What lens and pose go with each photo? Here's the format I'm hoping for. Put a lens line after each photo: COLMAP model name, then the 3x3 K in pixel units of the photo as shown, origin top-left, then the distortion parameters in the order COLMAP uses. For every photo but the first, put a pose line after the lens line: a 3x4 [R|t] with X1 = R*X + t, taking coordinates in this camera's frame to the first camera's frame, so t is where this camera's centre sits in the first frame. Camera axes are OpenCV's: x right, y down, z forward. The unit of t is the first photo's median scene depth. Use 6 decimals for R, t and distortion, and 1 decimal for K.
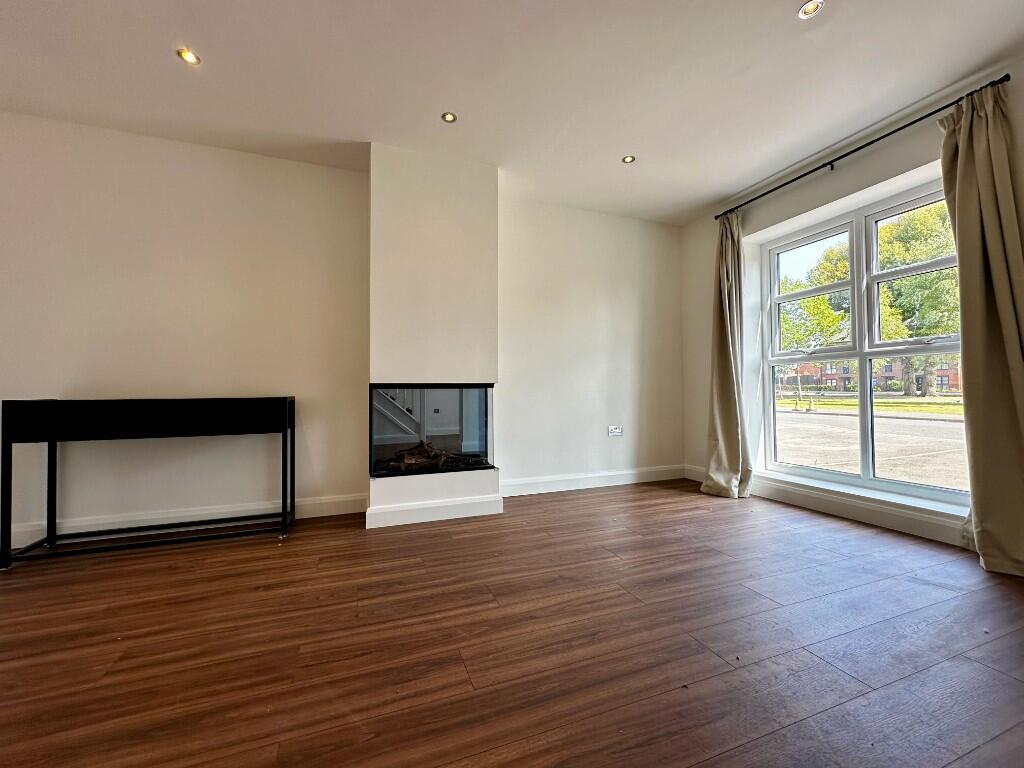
lens RADIAL K [[410.1, 0, 511.2], [0, 410.1, 382.3], [0, 0, 1]] dist [0.001721, 0.000170]
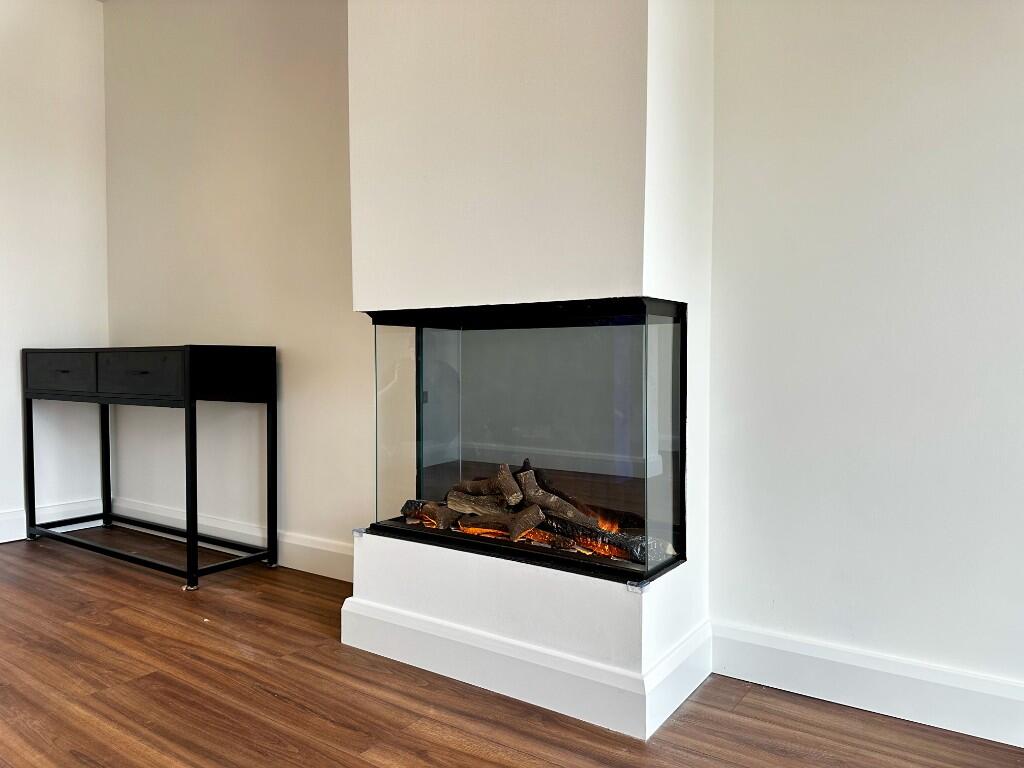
lens RADIAL K [[716.6, 0, 511.0], [0, 716.6, 384.8], [0, 0, 1]] dist [-0.009105, -0.007745]
pose [[0.561043, 0.027367, -0.827334, 0.501012], [0.021484, 0.998635, 0.047603, 0.060698], [0.827508, -0.044481, 0.559689, 0.965581]]
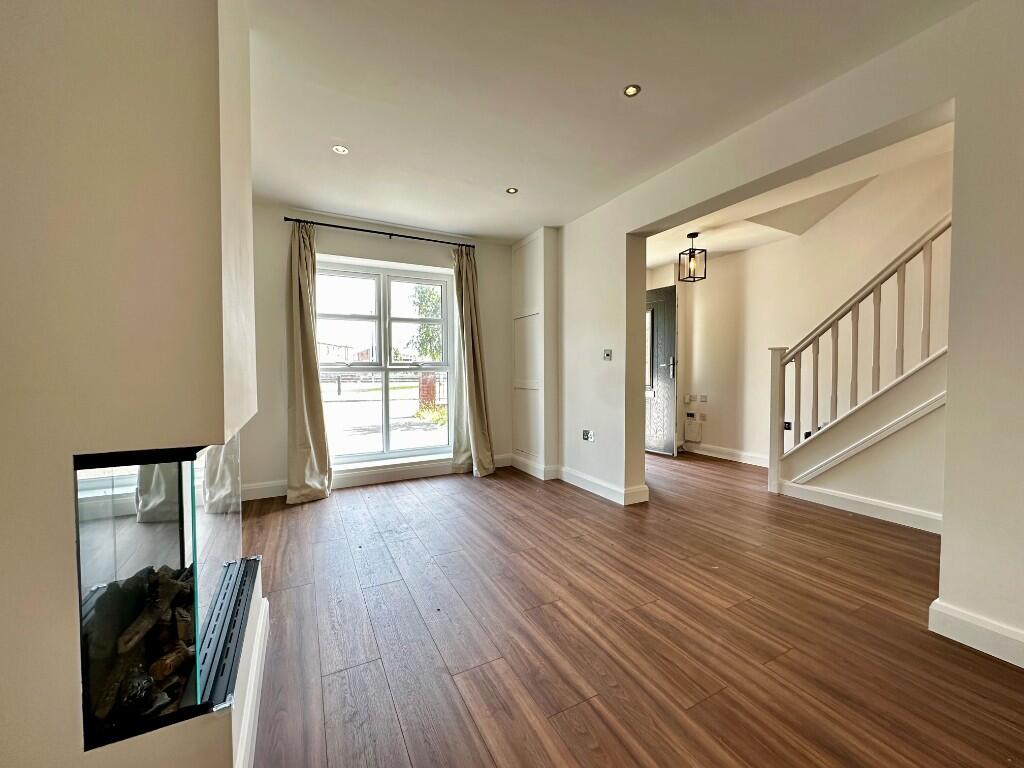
lens RADIAL K [[410.1, 0, 512.5], [0, 410.1, 383.0], [0, 0, 1]] dist [0.001721, 0.000170]
pose [[-0.121643, -0.022068, 0.992329, -0.984653], [-0.020323, 0.999599, 0.019739, -0.086364], [-0.992366, -0.017766, -0.122042, 1.082603]]
